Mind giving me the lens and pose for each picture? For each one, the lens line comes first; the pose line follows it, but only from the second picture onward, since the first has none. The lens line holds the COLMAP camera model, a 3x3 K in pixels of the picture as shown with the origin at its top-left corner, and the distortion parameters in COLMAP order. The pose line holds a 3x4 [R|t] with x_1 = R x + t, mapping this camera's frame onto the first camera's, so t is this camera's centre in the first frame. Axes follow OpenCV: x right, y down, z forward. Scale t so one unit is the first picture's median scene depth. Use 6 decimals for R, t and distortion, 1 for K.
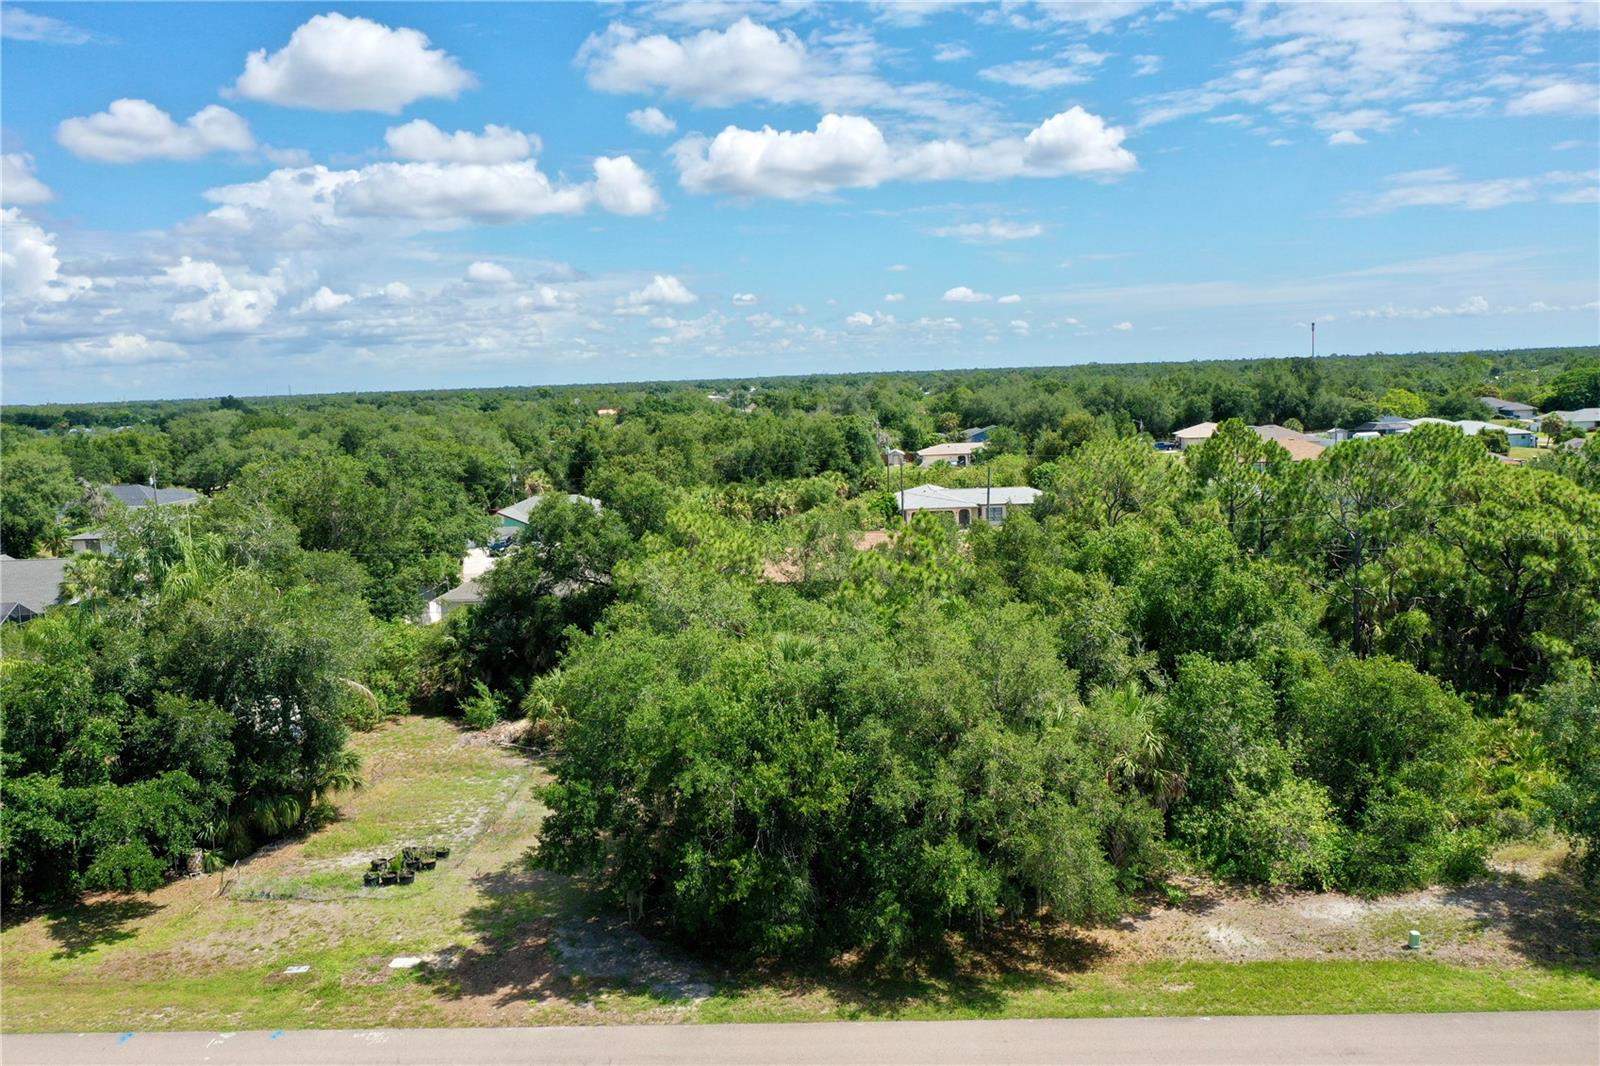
lens RADIAL K [[1262.1, 0, 800.0], [0, 1262.1, 533.0], [0, 0, 1]] dist [-0.006000, 0.001324]
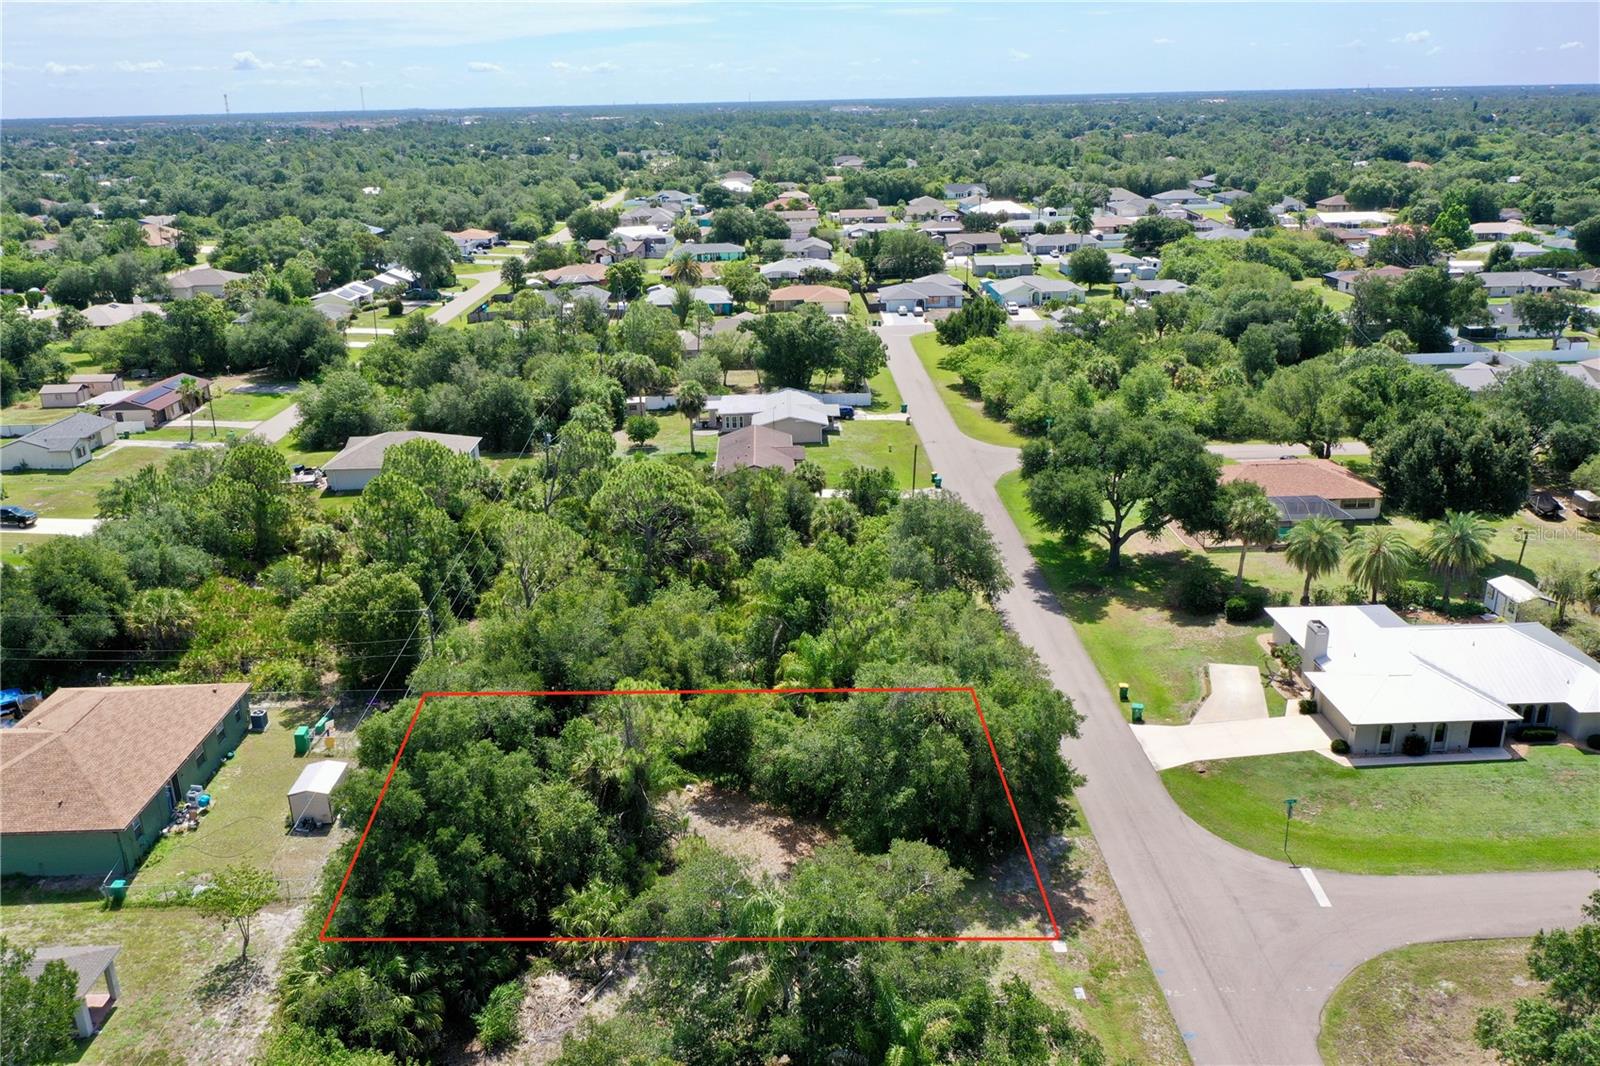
lens RADIAL K [[1262.1, 0, 800.0], [0, 1262.1, 533.0], [0, 0, 1]] dist [-0.006000, 0.001324]
pose [[-0.062230, -0.289151, 0.955259, -1.639582], [0.146861, 0.944042, 0.295323, -0.653006], [-0.987198, 0.158668, -0.016283, 1.261546]]
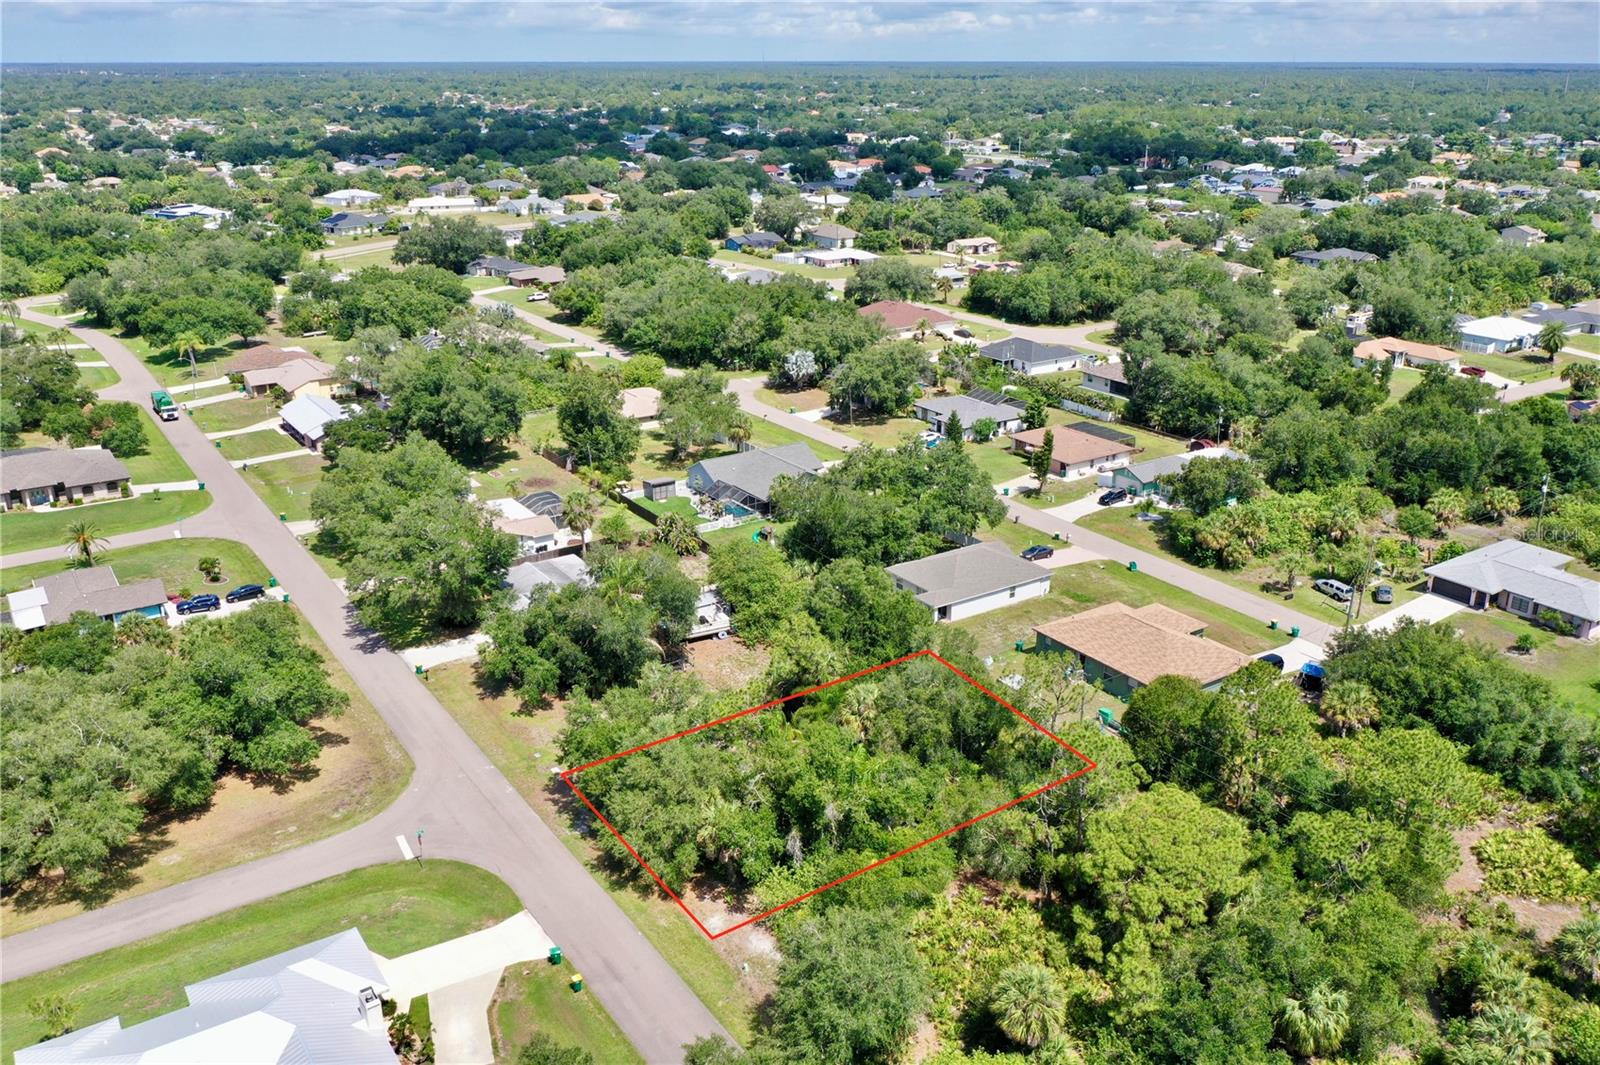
lens RADIAL K [[1295.9, 0, 800.0], [0, 1295.9, 532.5], [0, 0, 1]] dist [-0.004645, -0.000958]
pose [[0.588932, 0.314379, -0.744530, 1.922653], [-0.122588, 0.945330, 0.302198, -1.057377], [0.798831, -0.086704, 0.595274, -0.200850]]
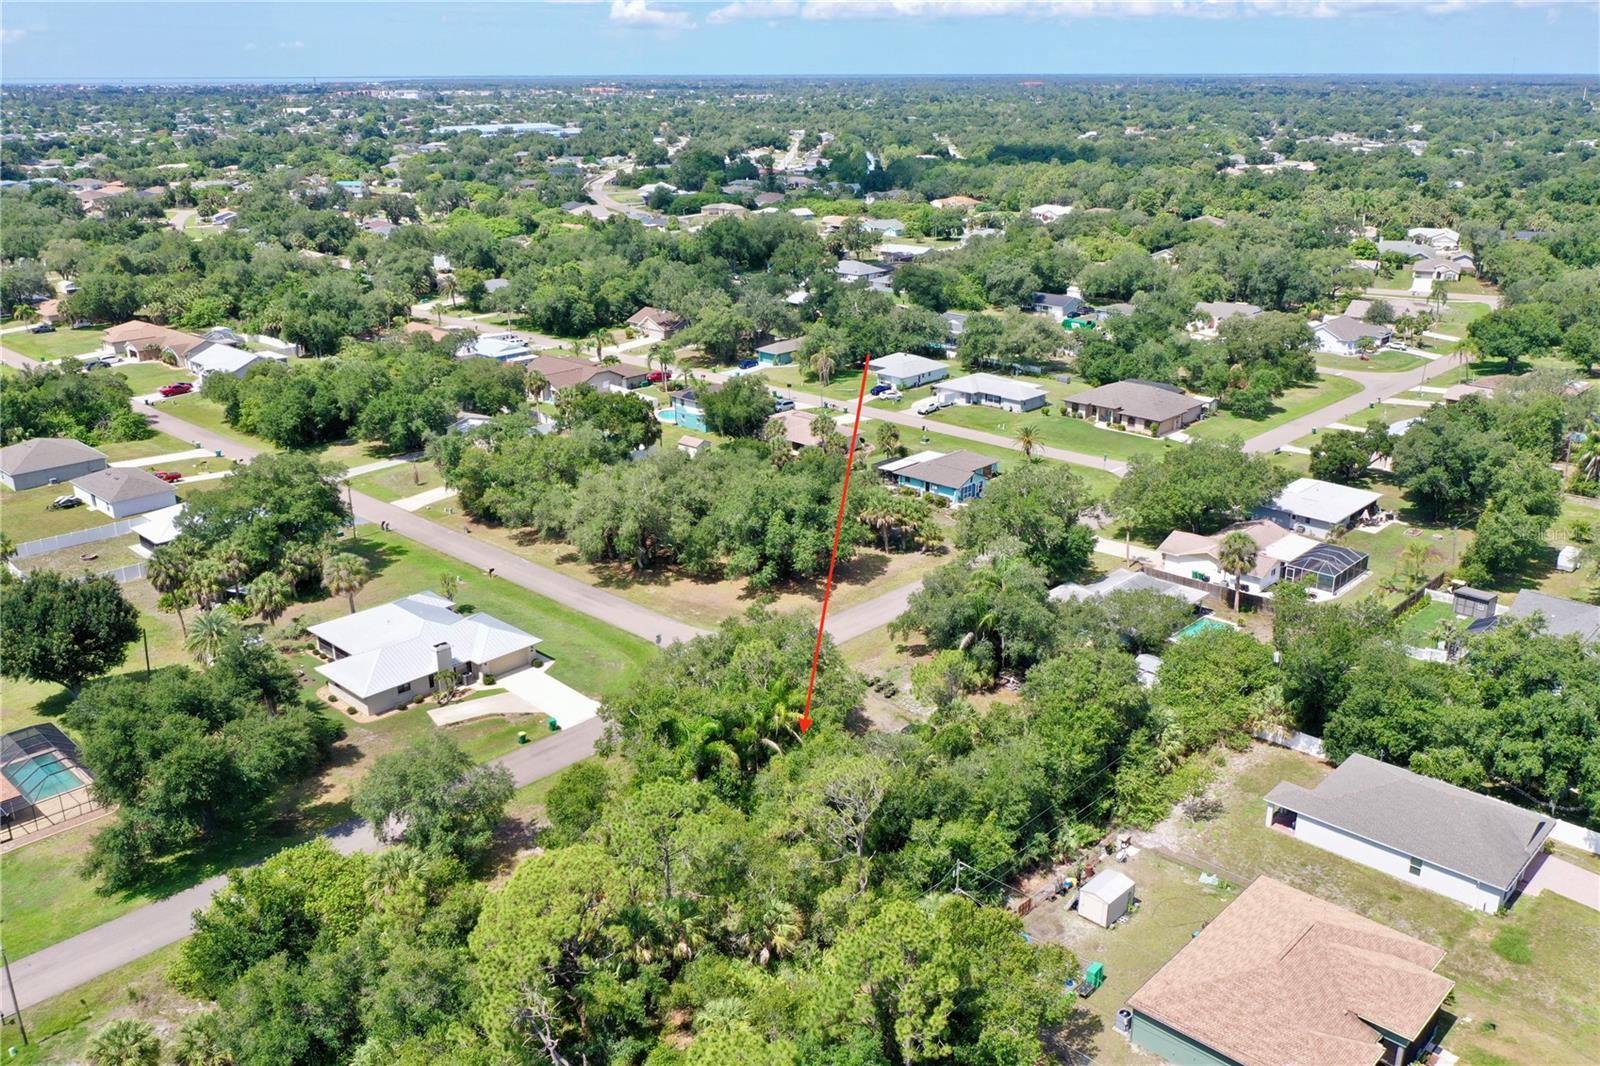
lens RADIAL K [[1313.9, 0, 821.8], [0, 1313.9, 536.4], [0, 0, 1]] dist [-0.002787, -0.002665]
pose [[-0.652362, 0.290841, -0.699882, 1.814152], [-0.067691, 0.897391, 0.436012, -1.368268], [0.754878, 0.331814, -0.565737, 2.703118]]
